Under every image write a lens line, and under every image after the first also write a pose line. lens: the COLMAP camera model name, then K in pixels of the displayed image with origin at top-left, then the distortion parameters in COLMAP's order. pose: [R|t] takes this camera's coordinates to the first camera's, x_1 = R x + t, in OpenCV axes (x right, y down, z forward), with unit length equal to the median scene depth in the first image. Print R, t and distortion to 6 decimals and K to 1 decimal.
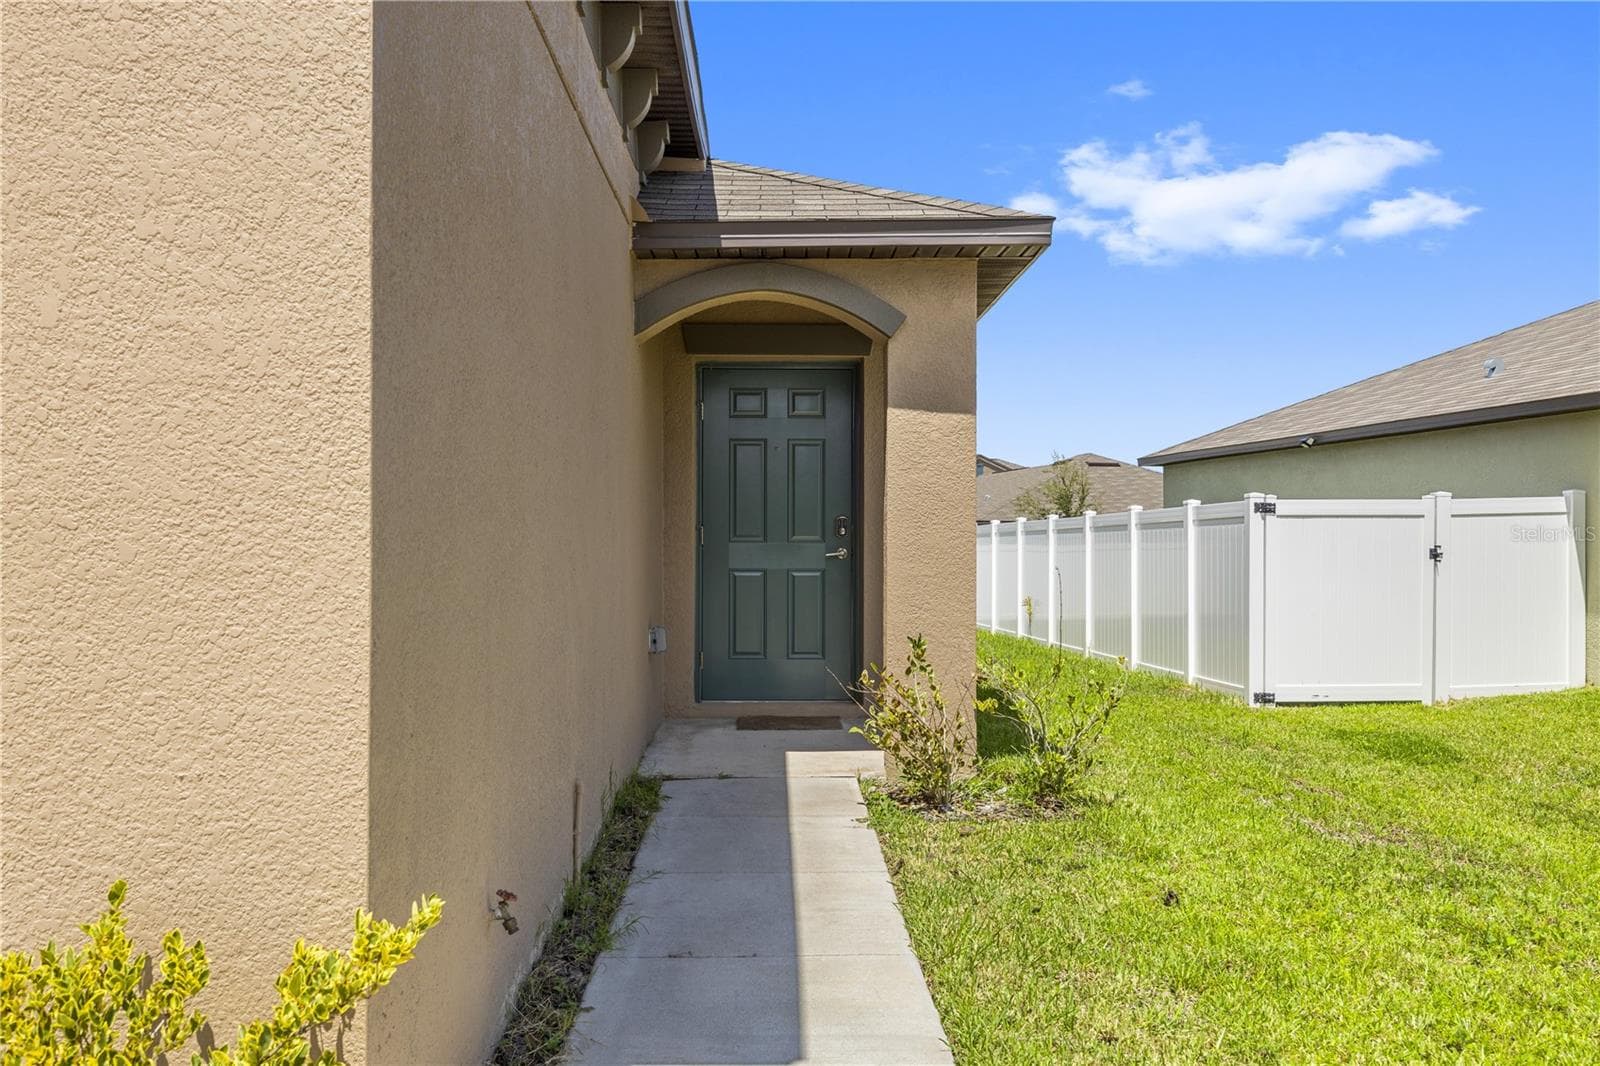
lens RADIAL K [[1456.8, 0, 800.0], [0, 1456.8, 533.0], [0, 0, 1]] dist [-0.006170, -0.002782]
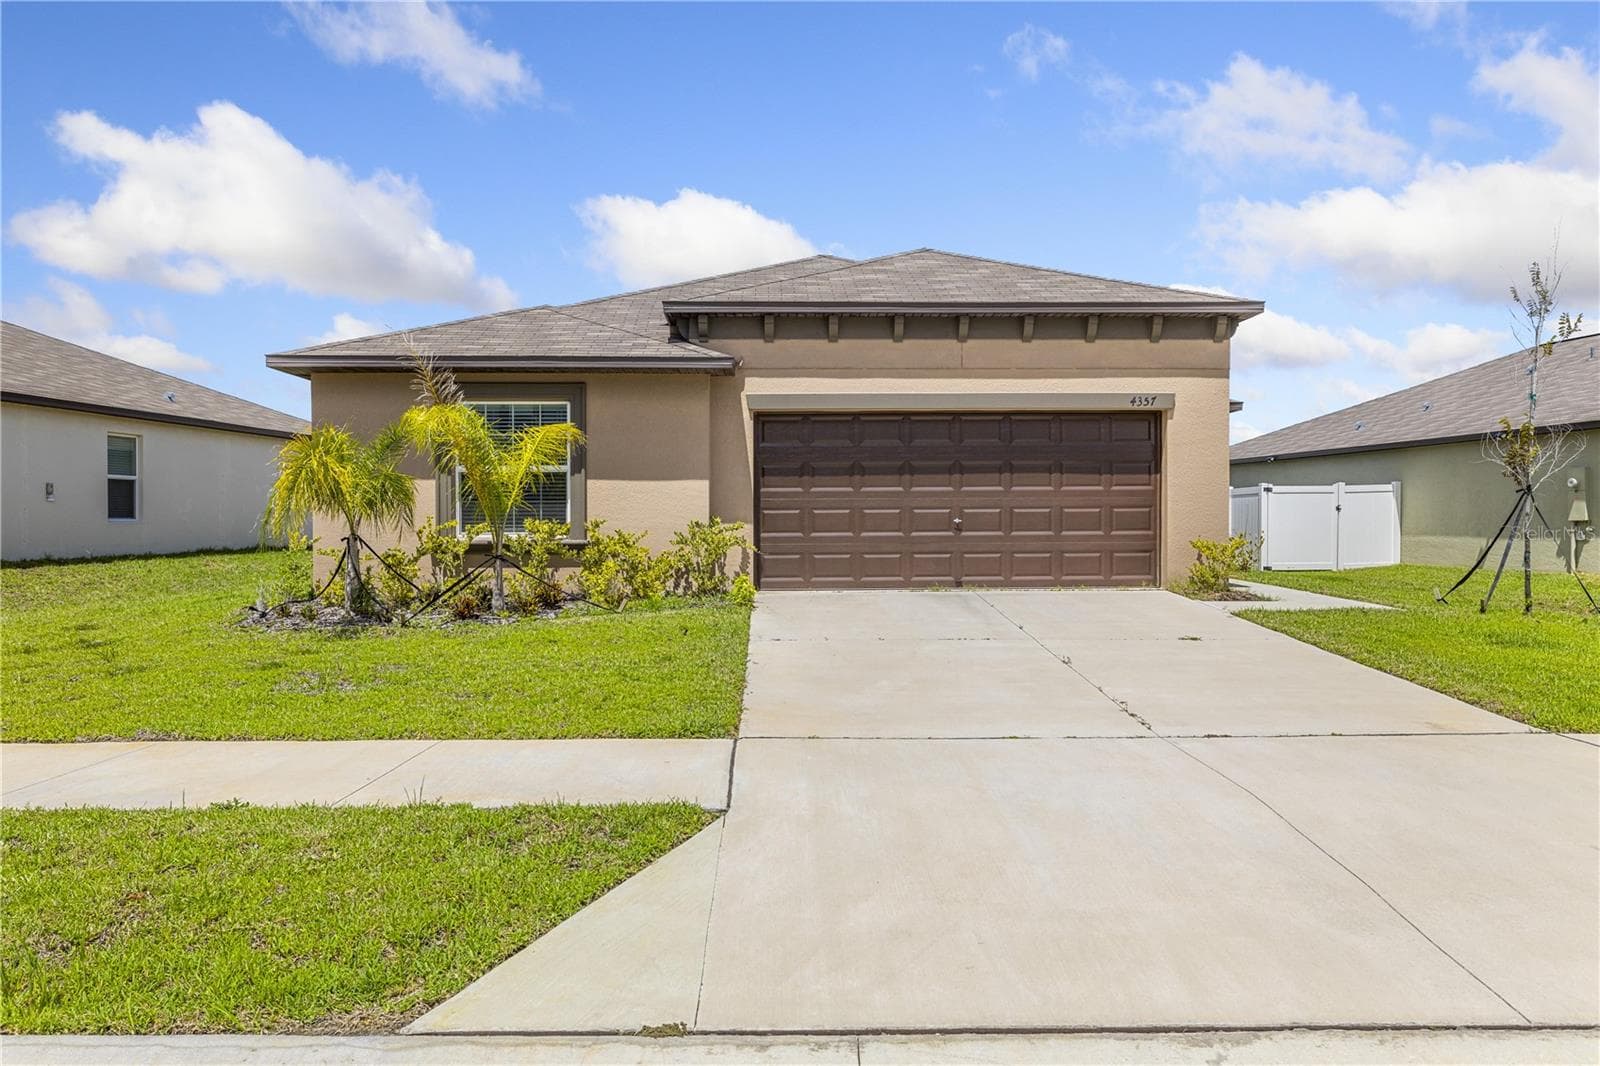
lens RADIAL K [[1139.0, 0, 800.0], [0, 1139.0, 533.0], [0, 0, 1]] dist [-0.004201, -0.001526]
pose [[0.999978, -0.004834, 0.004649, -0.463677], [0.004769, 0.999892, 0.013903, 0.024826], [-0.004715, -0.013881, 0.999893, -0.880427]]
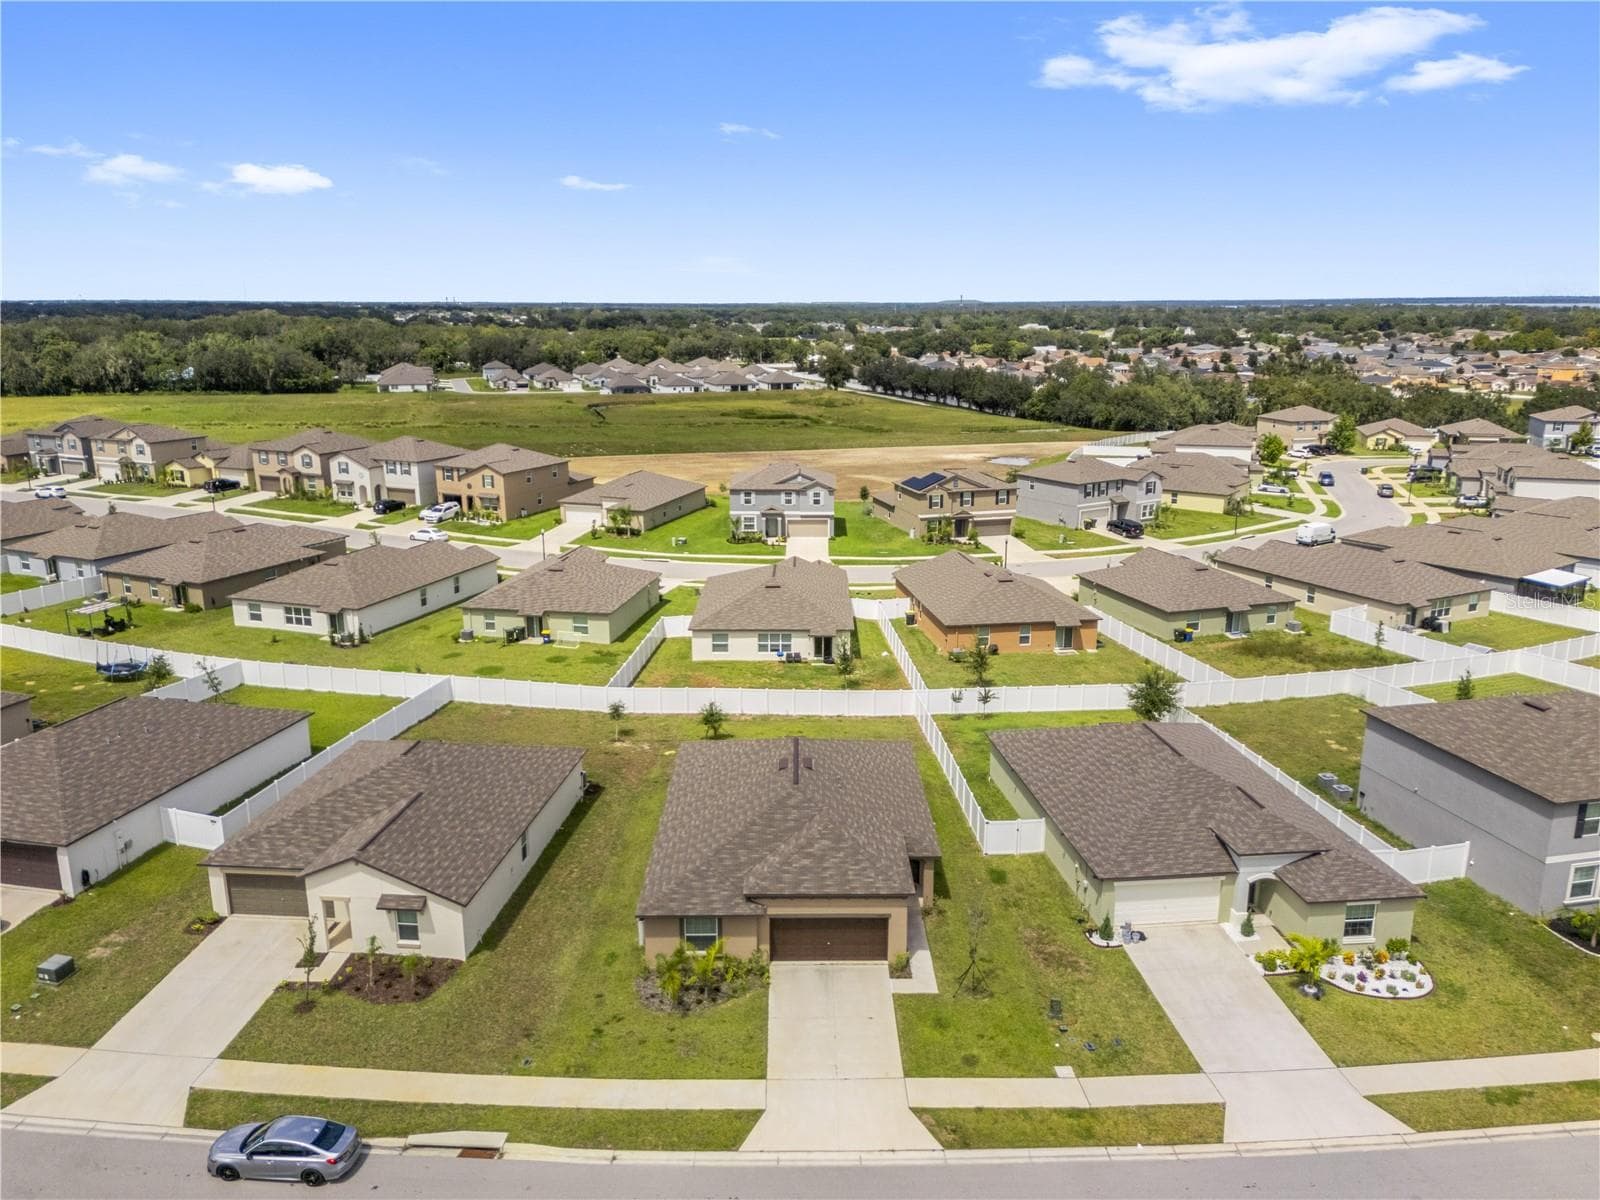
lens RADIAL K [[1173.8, 0, 800.0], [0, 1173.8, 600.0], [0, 0, 1]] dist [0.108704, -0.130221]
pose [[0.999895, -0.003598, -0.014069, -0.344493], [0.007013, 0.967987, 0.250904, -2.033006], [0.012716, -0.250976, 0.967910, -3.272805]]
